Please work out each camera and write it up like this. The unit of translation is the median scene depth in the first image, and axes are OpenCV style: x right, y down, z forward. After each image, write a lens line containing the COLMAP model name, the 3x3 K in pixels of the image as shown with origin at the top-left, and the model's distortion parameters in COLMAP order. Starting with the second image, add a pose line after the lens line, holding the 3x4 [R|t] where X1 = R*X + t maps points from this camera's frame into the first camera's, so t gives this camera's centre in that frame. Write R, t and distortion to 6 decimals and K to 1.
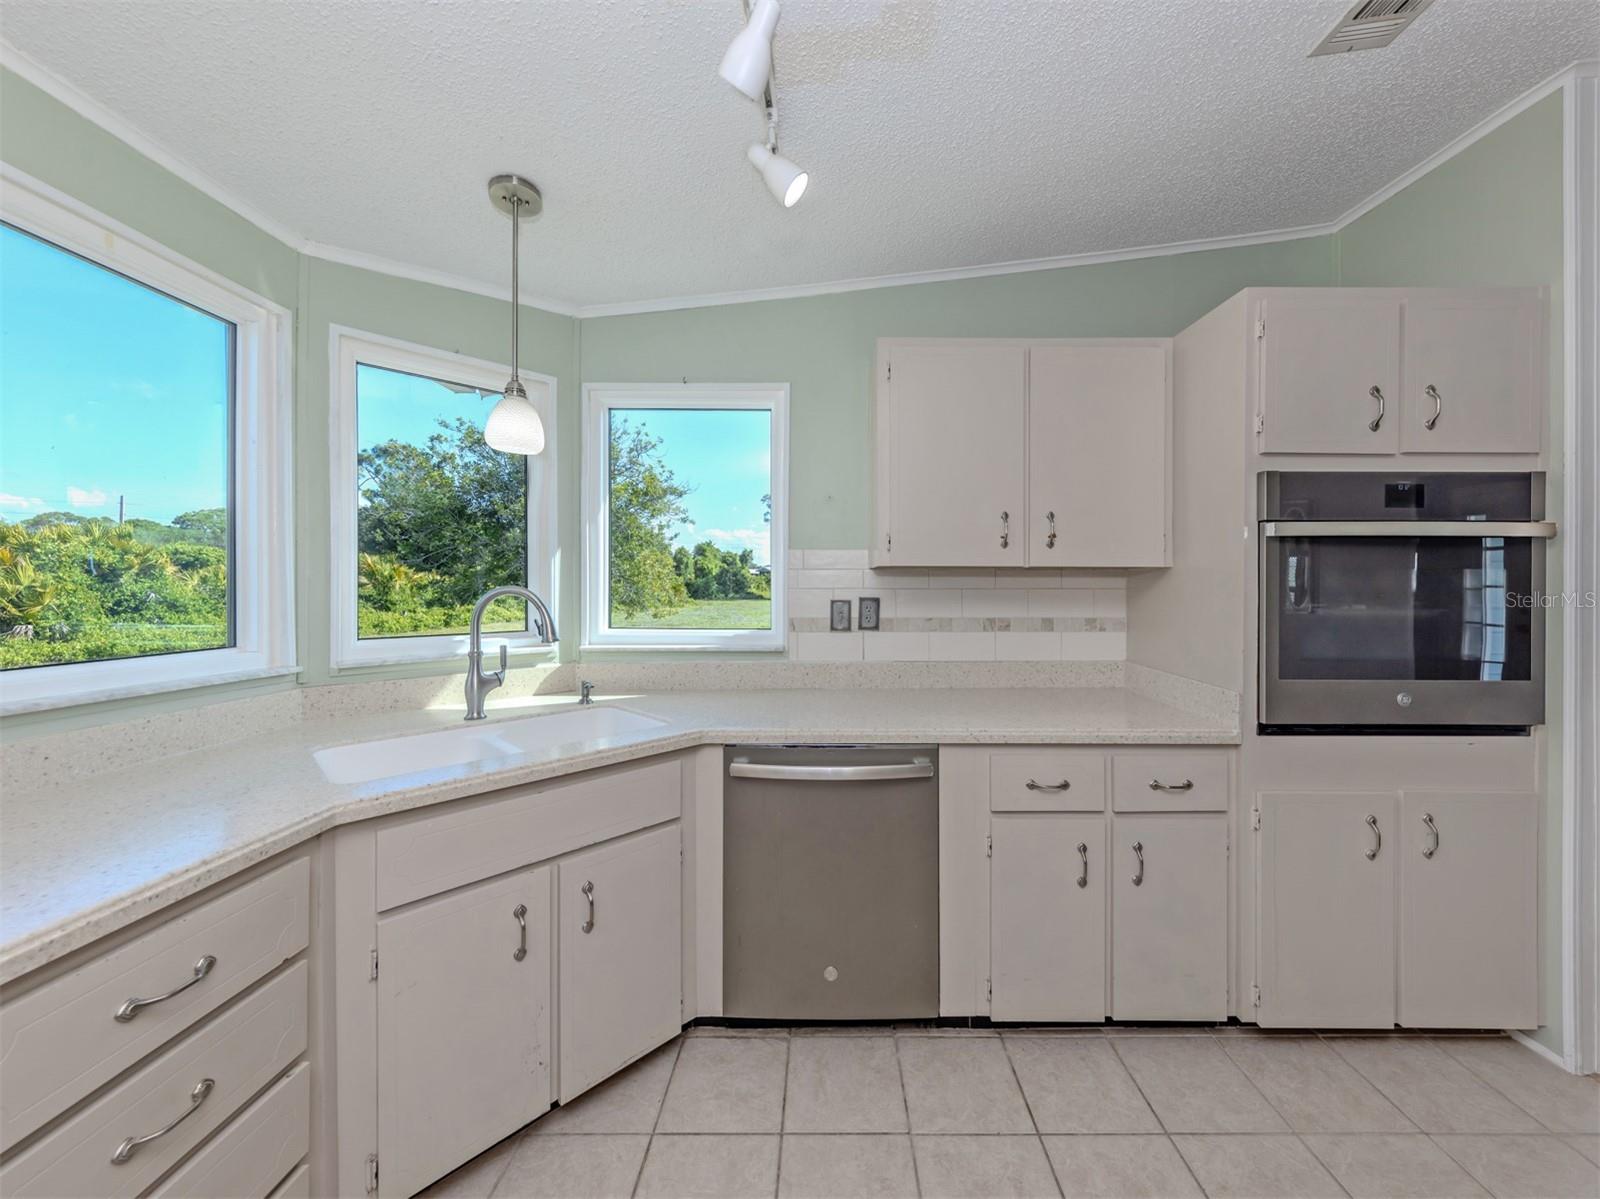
lens RADIAL K [[603.2, 0, 864.2], [0, 603.2, 583.7], [0, 0, 1]] dist [0.005512, -0.000599]
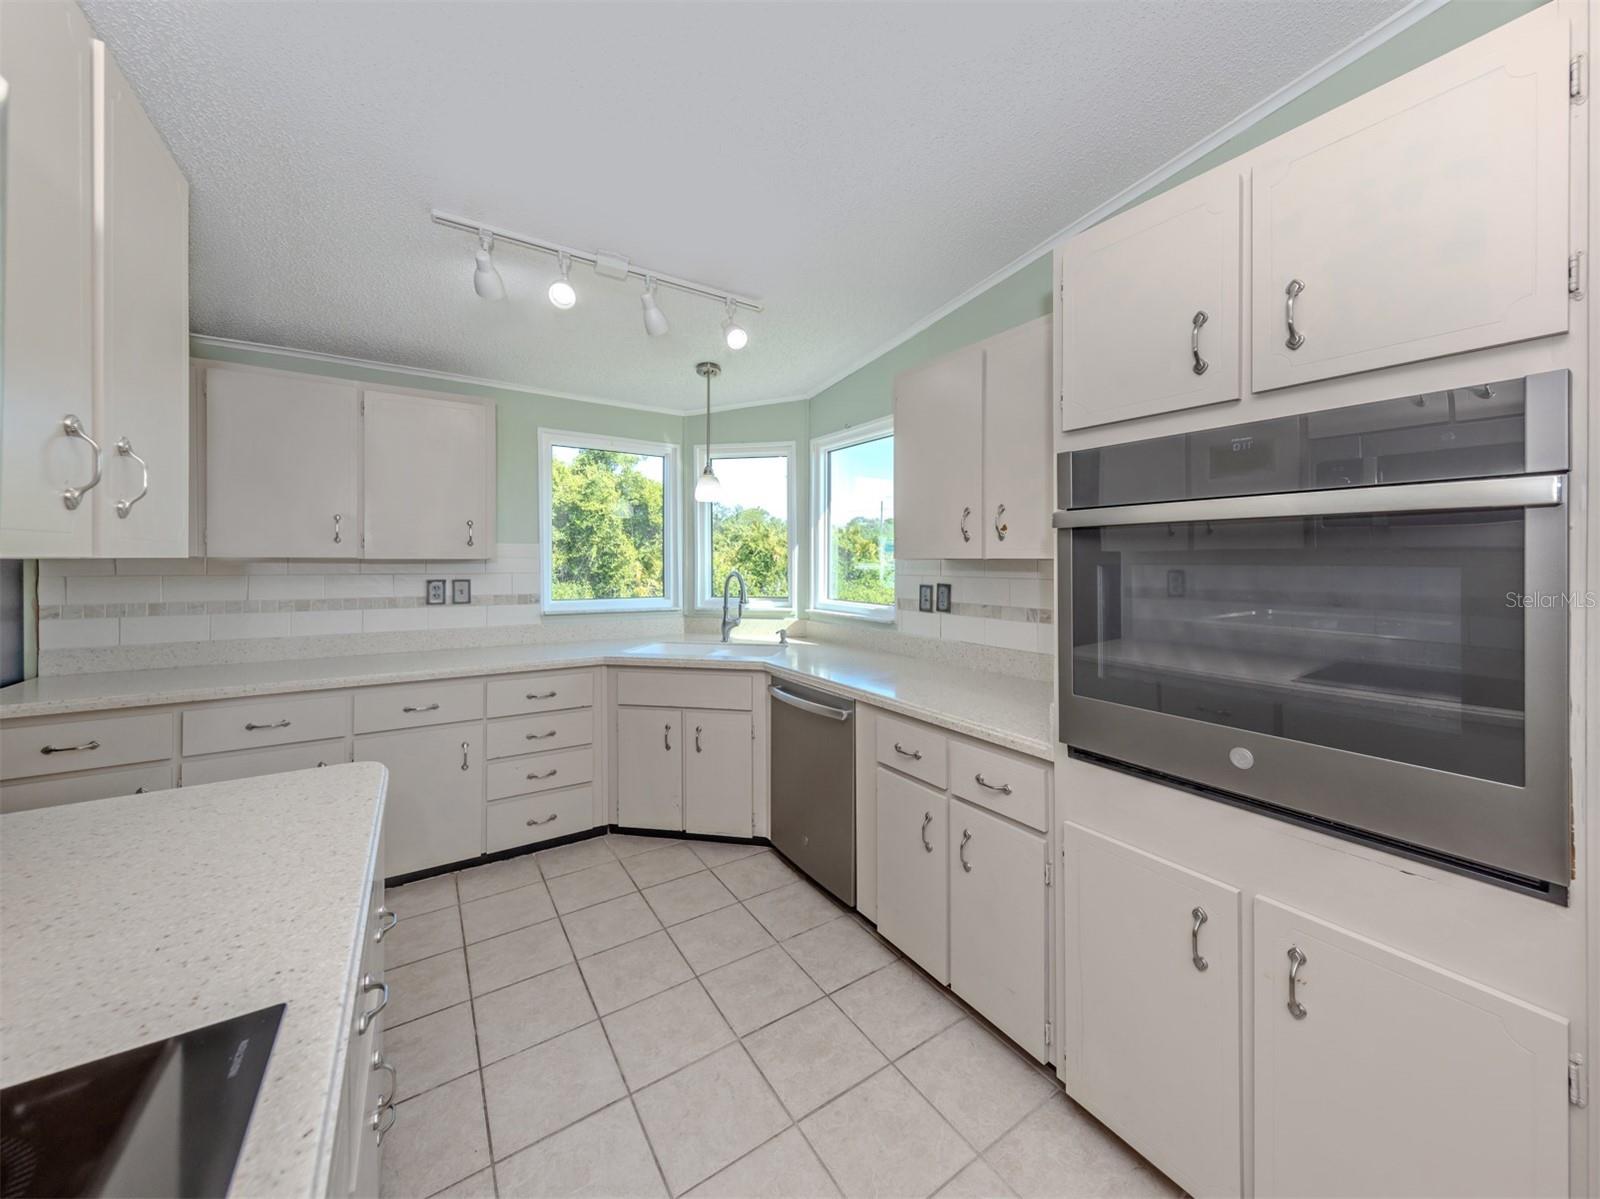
lens RADIAL K [[603.2, 0, 813.6], [0, 603.2, 560.3], [0, 0, 1]] dist [0.005512, -0.000599]
pose [[0.546388, -0.002895, -0.837527, 0.844269], [0.004171, 0.999991, -0.000735, -0.022494], [0.837522, -0.003092, 0.546395, 0.158183]]
